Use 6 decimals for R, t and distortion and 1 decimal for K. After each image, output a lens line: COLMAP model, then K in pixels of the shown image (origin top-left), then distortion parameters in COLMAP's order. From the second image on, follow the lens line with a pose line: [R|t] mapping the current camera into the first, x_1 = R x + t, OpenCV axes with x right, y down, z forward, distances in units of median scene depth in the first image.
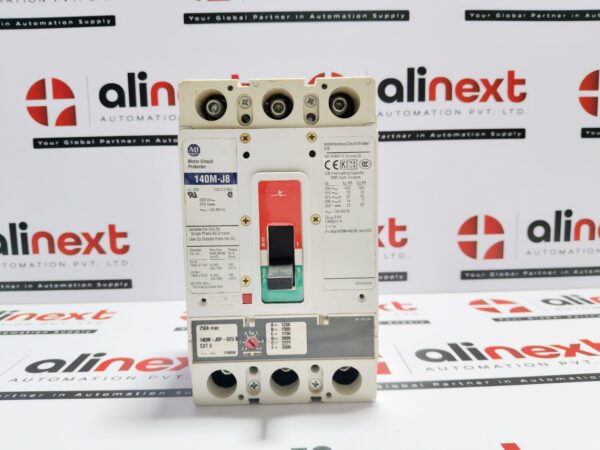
lens RADIAL K [[471.7, 0, 298.6], [0, 471.7, 226.0], [0, 0, 1]] dist [-0.040717, -0.011931]
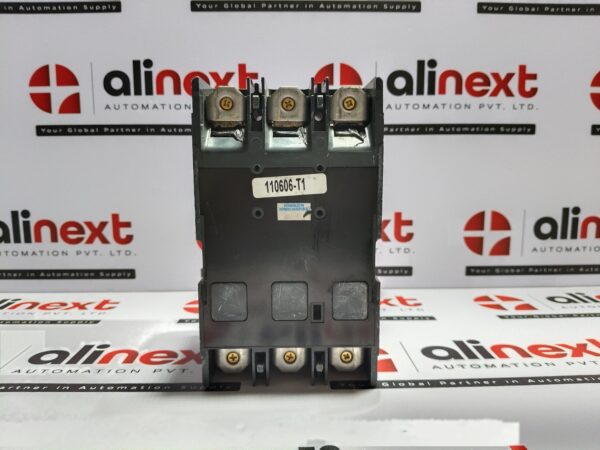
lens RADIAL K [[471.7, 0, 298.6], [0, 471.7, 226.0], [0, 0, 1]] dist [-0.040717, -0.011931]
pose [[0.999850, 0.017322, 0.000876, -0.012159], [-0.017337, 0.999575, 0.023427, -0.008085], [-0.000469, -0.023438, 0.999725, 0.009419]]
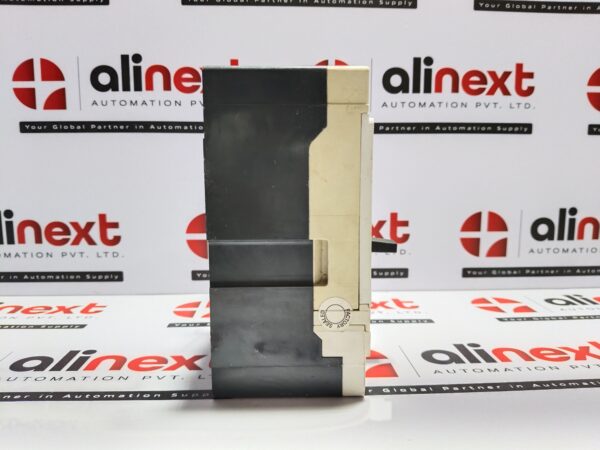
lens RADIAL K [[471.7, 0, 298.6], [0, 471.7, 226.0], [0, 0, 1]] dist [-0.040717, -0.011931]
pose [[0.999522, 0.017815, 0.025254, -0.022944], [-0.018243, 0.999693, 0.016791, -0.002565], [-0.024947, -0.017243, 0.999540, 0.036469]]
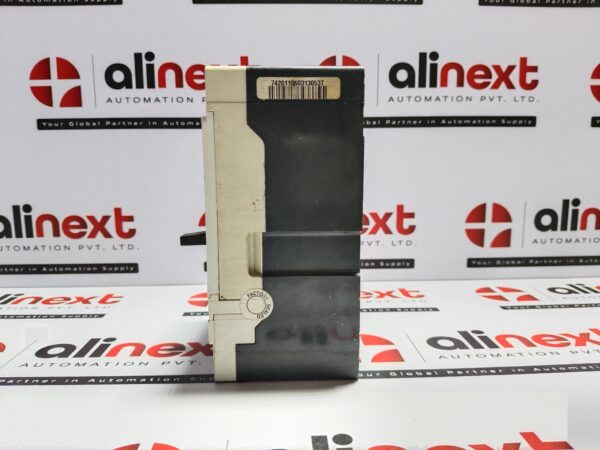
lens RADIAL K [[471.7, 0, 298.6], [0, 471.7, 226.0], [0, 0, 1]] dist [-0.040717, -0.011931]
pose [[0.999860, 0.011649, 0.012004, -0.029404], [-0.012054, 0.999342, 0.034200, -0.003743], [-0.011598, -0.034340, 0.999343, 0.006890]]
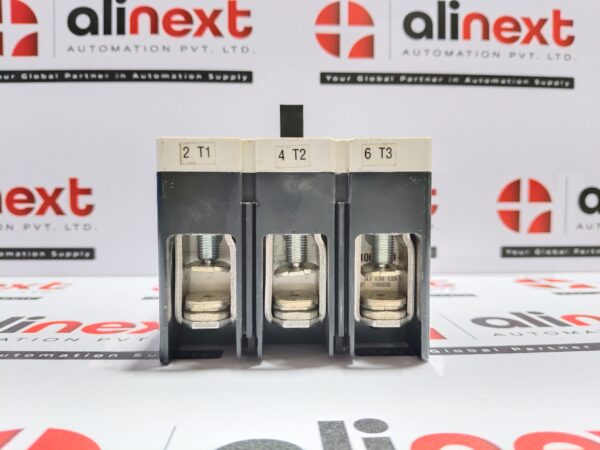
lens RADIAL K [[482.6, 0, 300.0], [0, 482.6, 225.0], [0, 0, 1]] dist [-0.076714, 0.014314]
pose [[0.999501, 0.020287, 0.024224, -0.028115], [-0.018442, 0.997082, -0.074075, 0.133891], [-0.025656, 0.073591, 0.996958, 0.187417]]
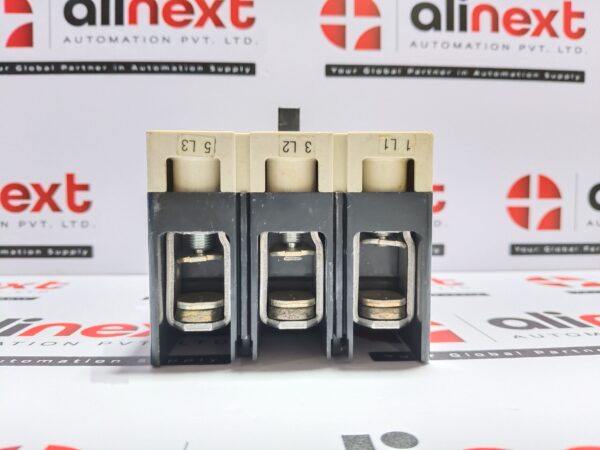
lens RADIAL K [[482.6, 0, 300.0], [0, 482.6, 225.0], [0, 0, 1]] dist [-0.076714, 0.014314]
pose [[0.999266, 0.019605, 0.032904, -0.042506], [-0.017362, 0.997595, -0.067104, 0.131764], [-0.034141, 0.066484, 0.997203, 0.212065]]
